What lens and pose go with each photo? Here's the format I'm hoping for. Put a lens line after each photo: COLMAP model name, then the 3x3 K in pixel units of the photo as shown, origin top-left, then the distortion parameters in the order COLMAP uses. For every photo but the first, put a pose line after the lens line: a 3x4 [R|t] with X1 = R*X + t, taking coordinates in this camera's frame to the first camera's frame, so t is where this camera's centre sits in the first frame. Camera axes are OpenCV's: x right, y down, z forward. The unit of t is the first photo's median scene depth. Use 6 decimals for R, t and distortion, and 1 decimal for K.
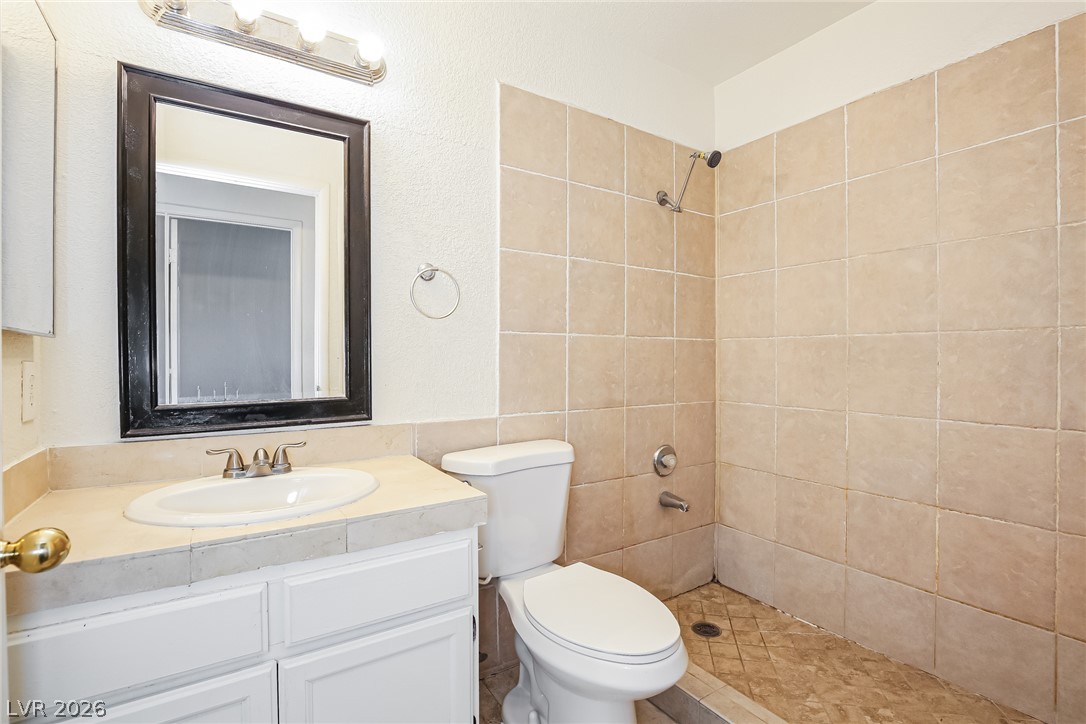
lens RADIAL K [[495.1, 0, 542.2], [0, 495.1, 358.4], [0, 0, 1]] dist [-0.004892, -0.000690]
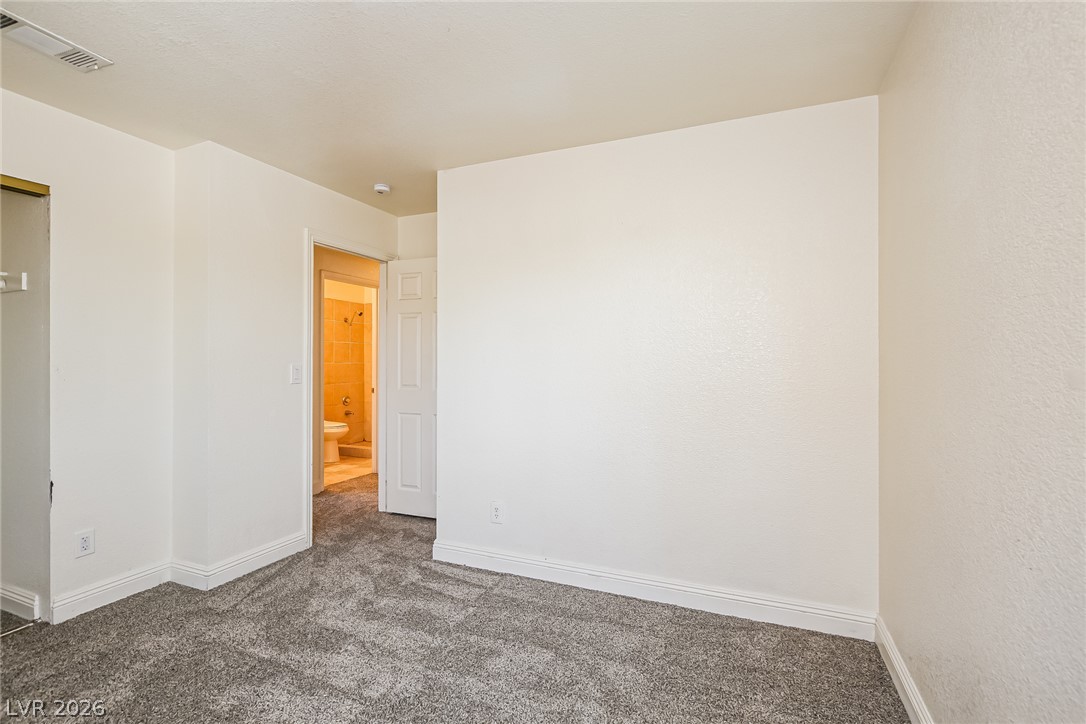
lens RADIAL K [[495.1, 0, 549.0], [0, 495.1, 367.0], [0, 0, 1]] dist [-0.004892, -0.000690]
pose [[0.830107, -0.001627, 0.557601, -0.460834], [-0.001210, 0.999988, 0.004719, -0.032722], [-0.557602, -0.004592, 0.830095, -2.445353]]
